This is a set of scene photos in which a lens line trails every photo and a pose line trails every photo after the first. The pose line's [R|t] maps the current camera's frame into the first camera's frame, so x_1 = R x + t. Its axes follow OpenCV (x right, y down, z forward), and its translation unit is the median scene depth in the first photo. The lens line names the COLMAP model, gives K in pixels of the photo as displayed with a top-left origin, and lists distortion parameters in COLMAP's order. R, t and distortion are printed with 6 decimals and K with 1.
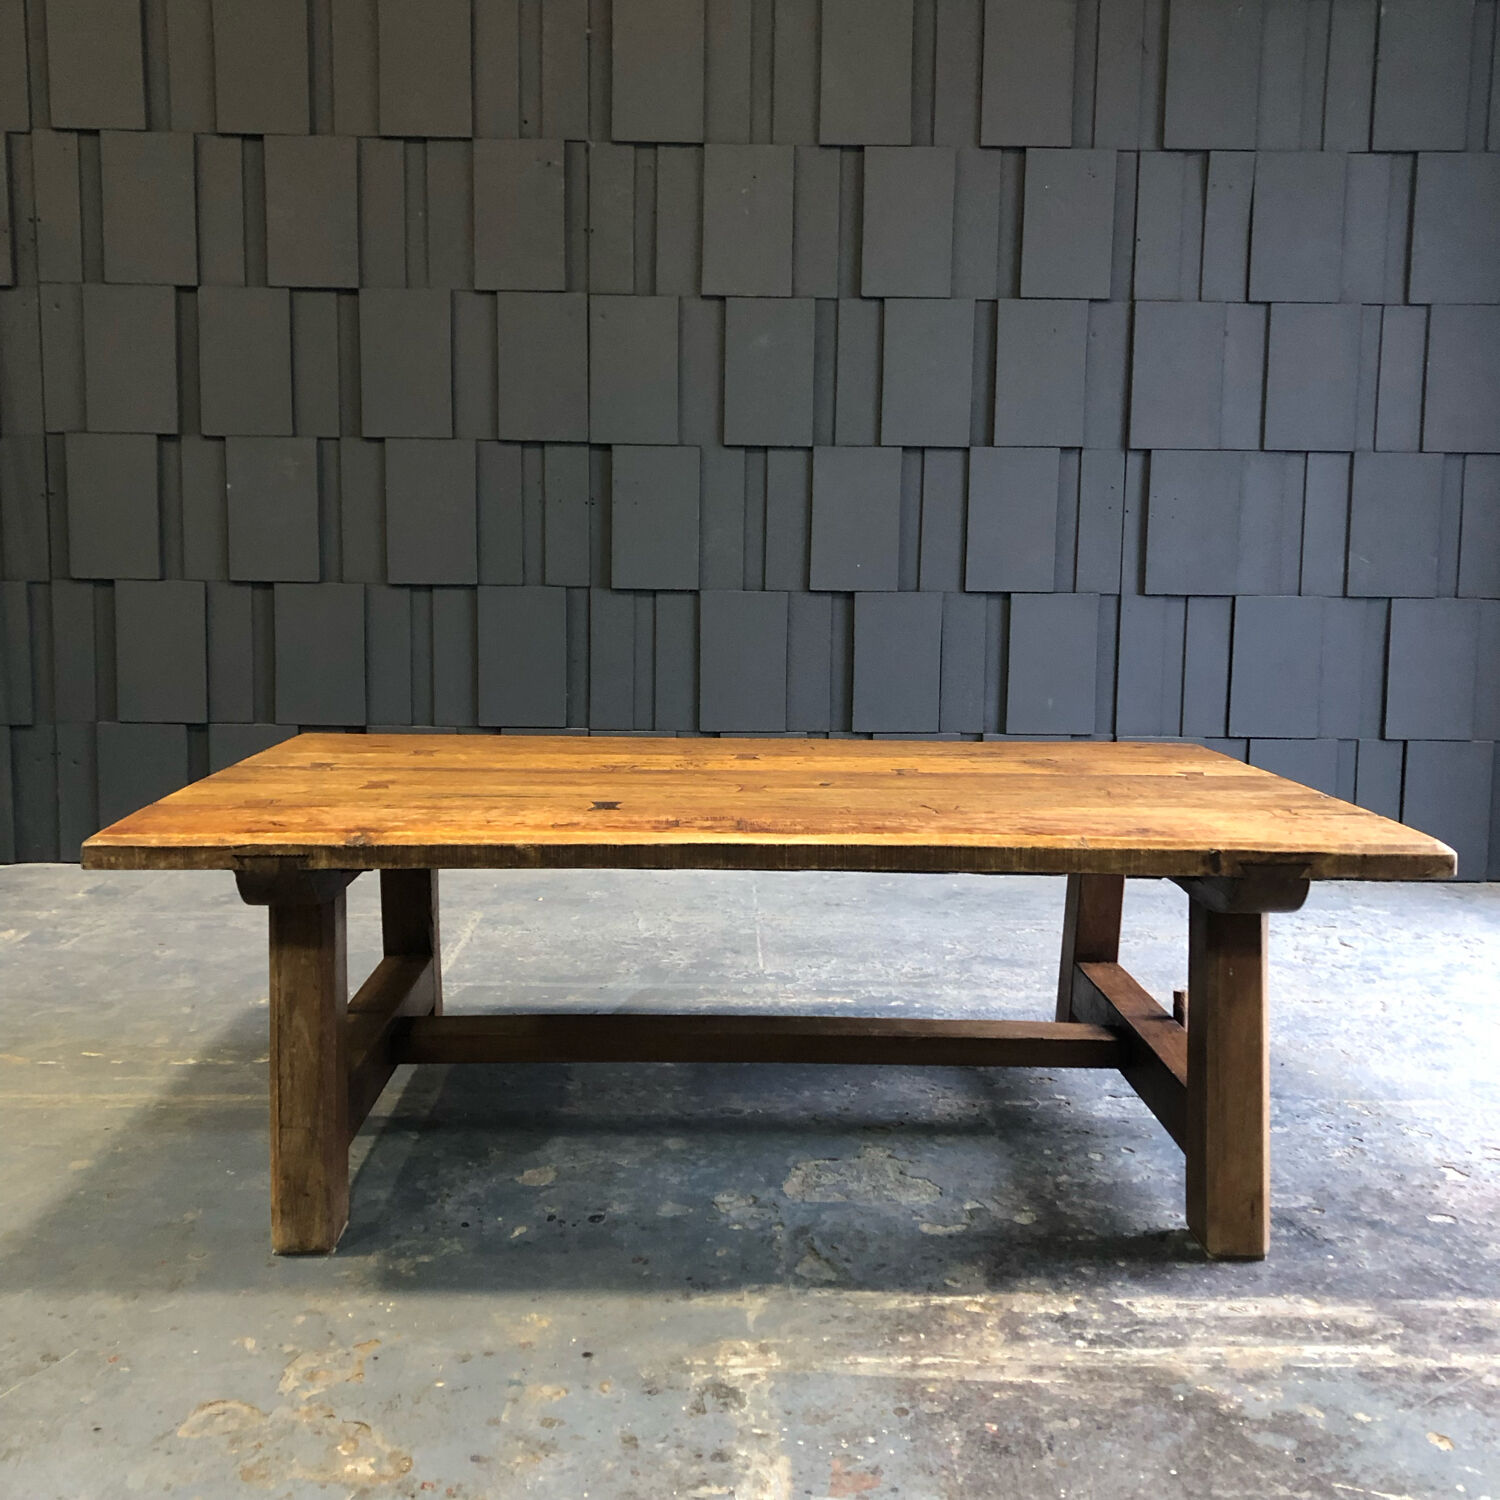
lens RADIAL K [[1654.4, 0, 751.5], [0, 1654.4, 730.3], [0, 0, 1]] dist [0.015710, 0.000000]
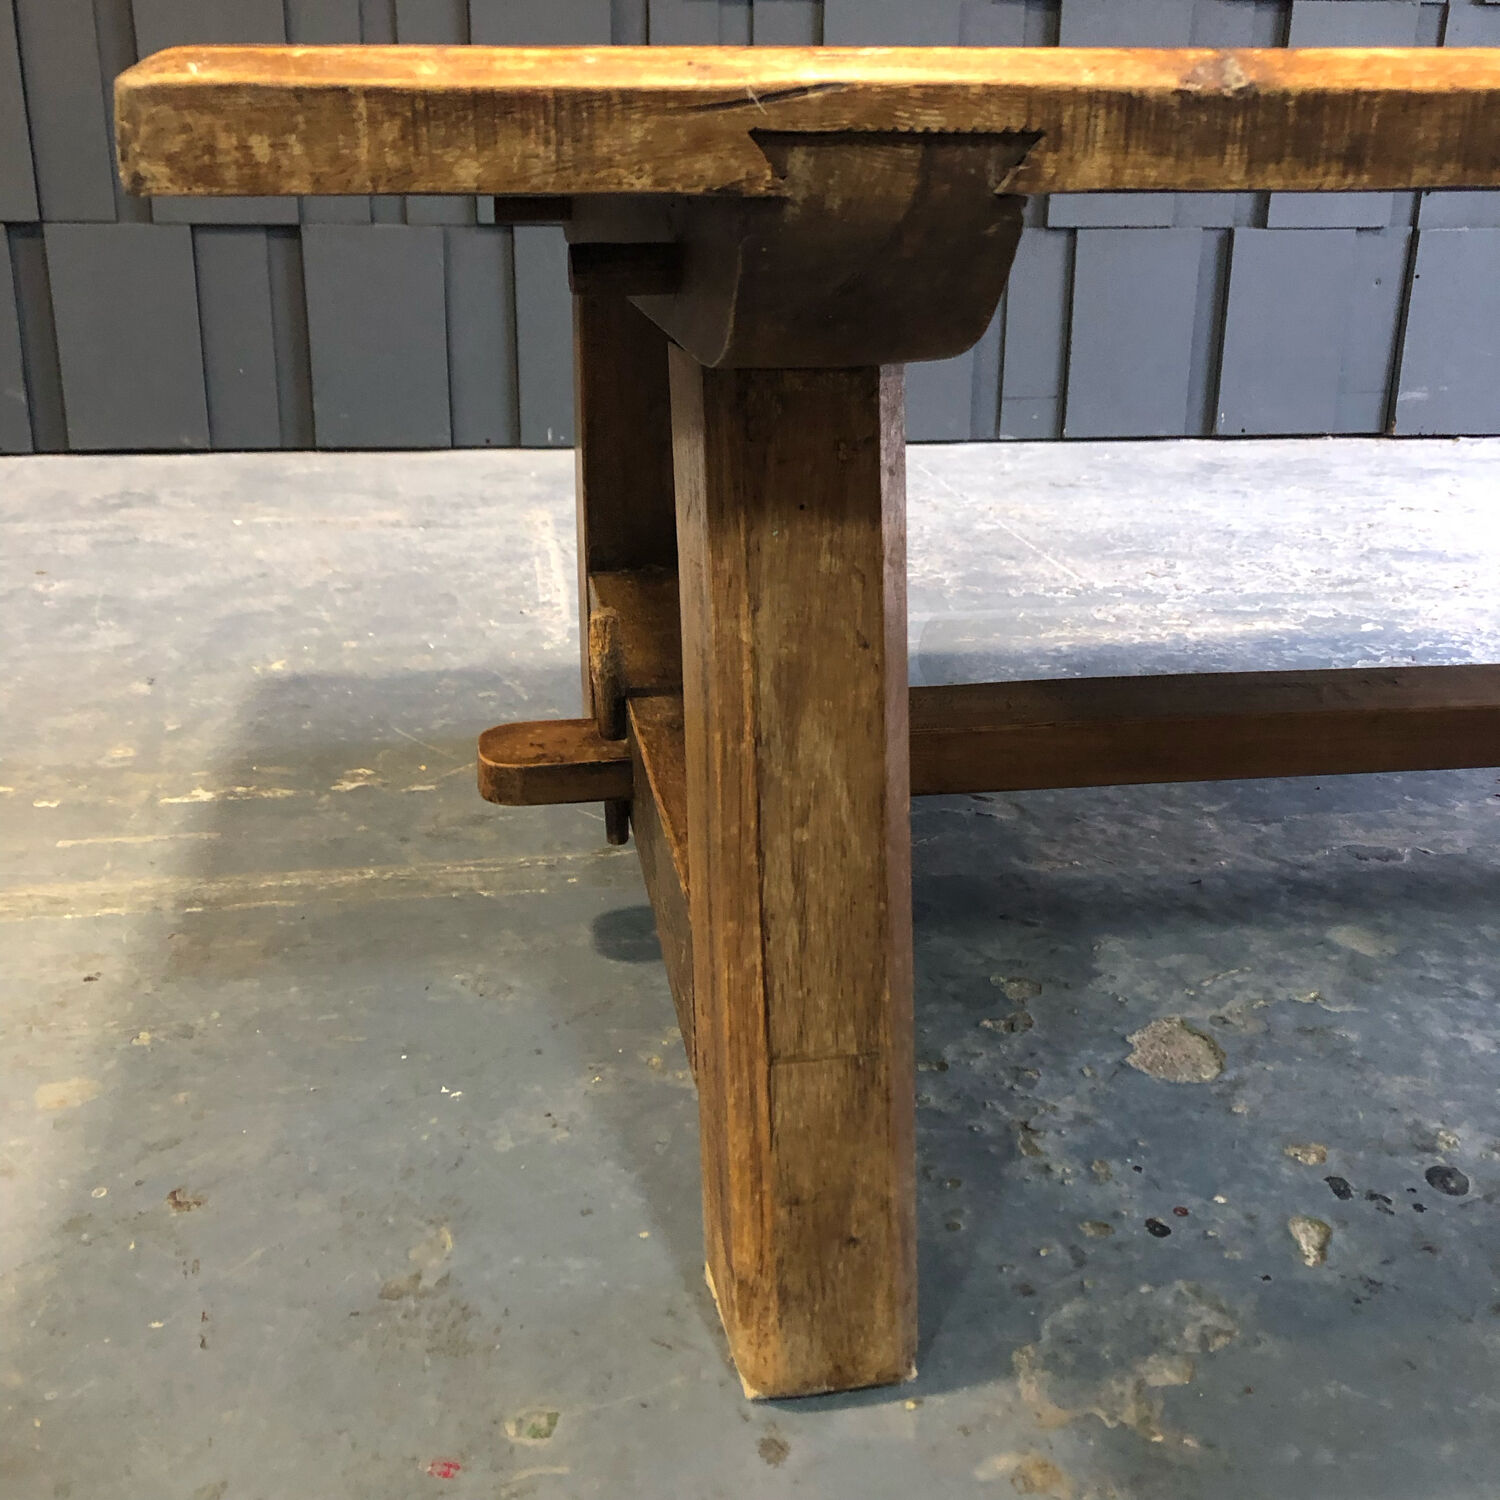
lens RADIAL K [[1654.4, 0, 728.5], [0, 1654.4, 722.9], [0, 0, 1]] dist [0.015710, 0.000000]
pose [[0.992172, -0.045516, 0.116285, -0.317928], [0.019041, 0.975461, 0.219348, 0.097717], [-0.123415, -0.215417, 0.968692, 0.675037]]
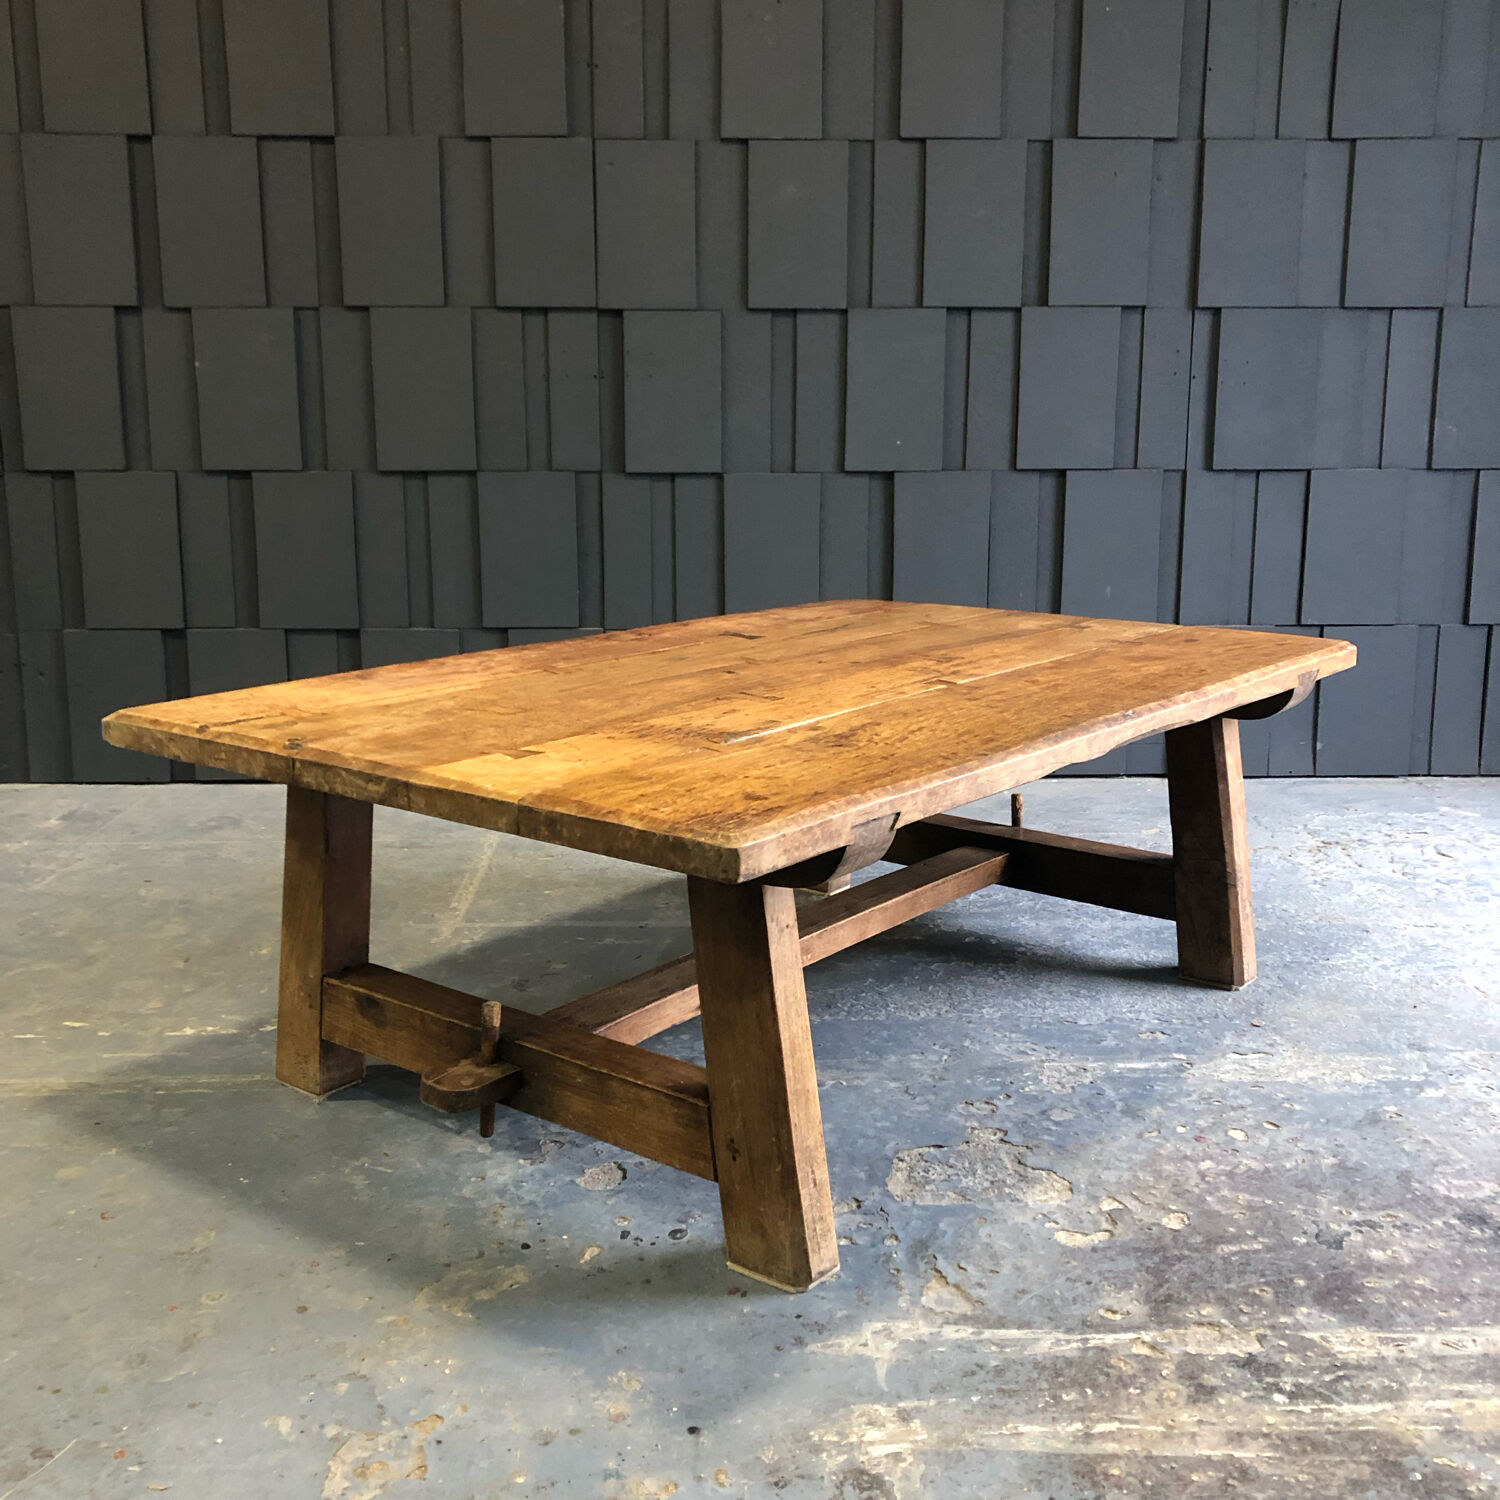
lens RADIAL K [[1654.4, 0, 752.6], [0, 1654.4, 734.1], [0, 0, 1]] dist [0.015710, 0.000000]
pose [[0.999728, -0.017616, 0.015292, -0.065429], [0.016309, 0.996517, 0.081775, -0.033054], [-0.016679, -0.081504, 0.996533, 0.172204]]
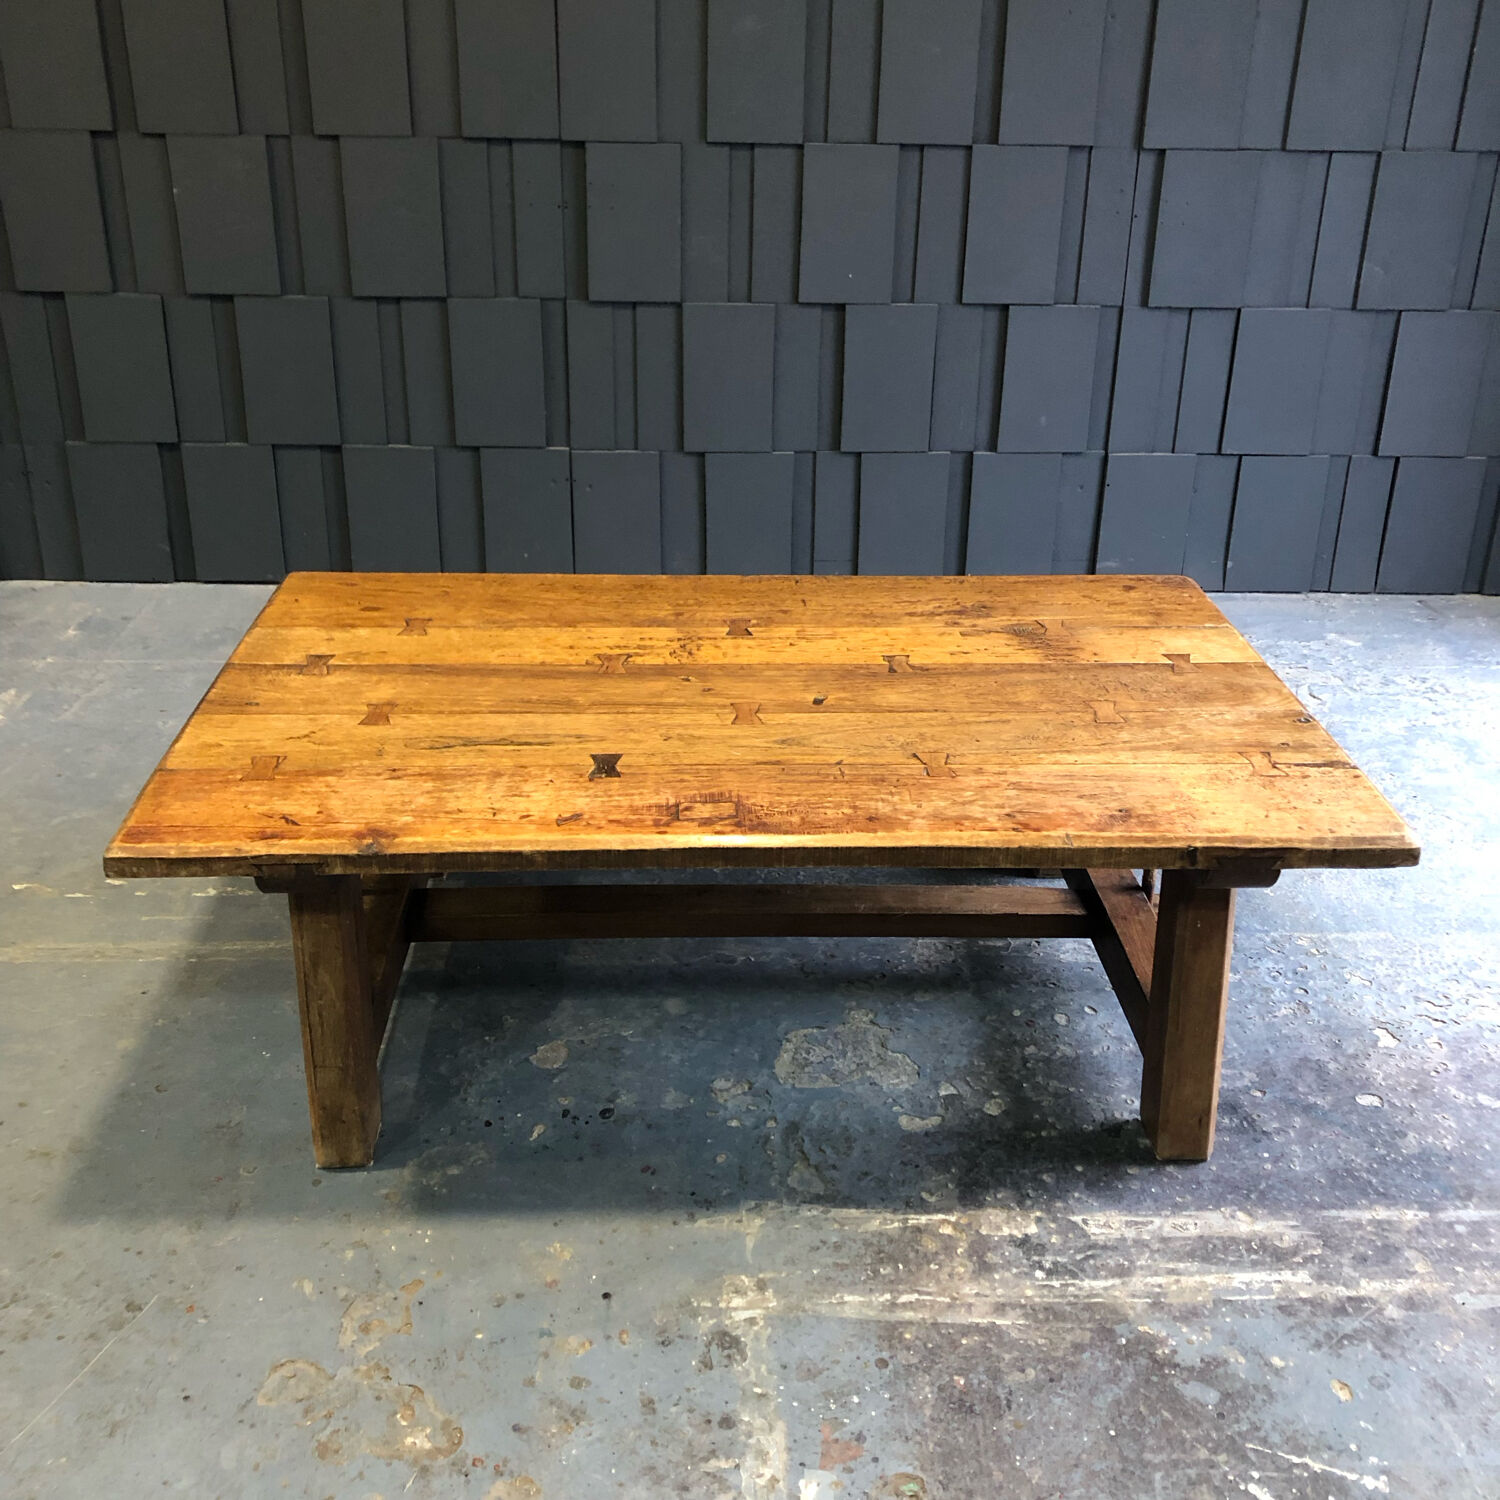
lens RADIAL K [[1654.4, 0, 754.2], [0, 1654.4, 734.9], [0, 0, 1]] dist [0.015710, 0.000000]
pose [[0.999868, -0.003642, 0.015805, -0.012327], [-0.001405, 0.951361, 0.308074, -0.293085], [-0.016158, -0.308056, 0.951231, 0.029858]]
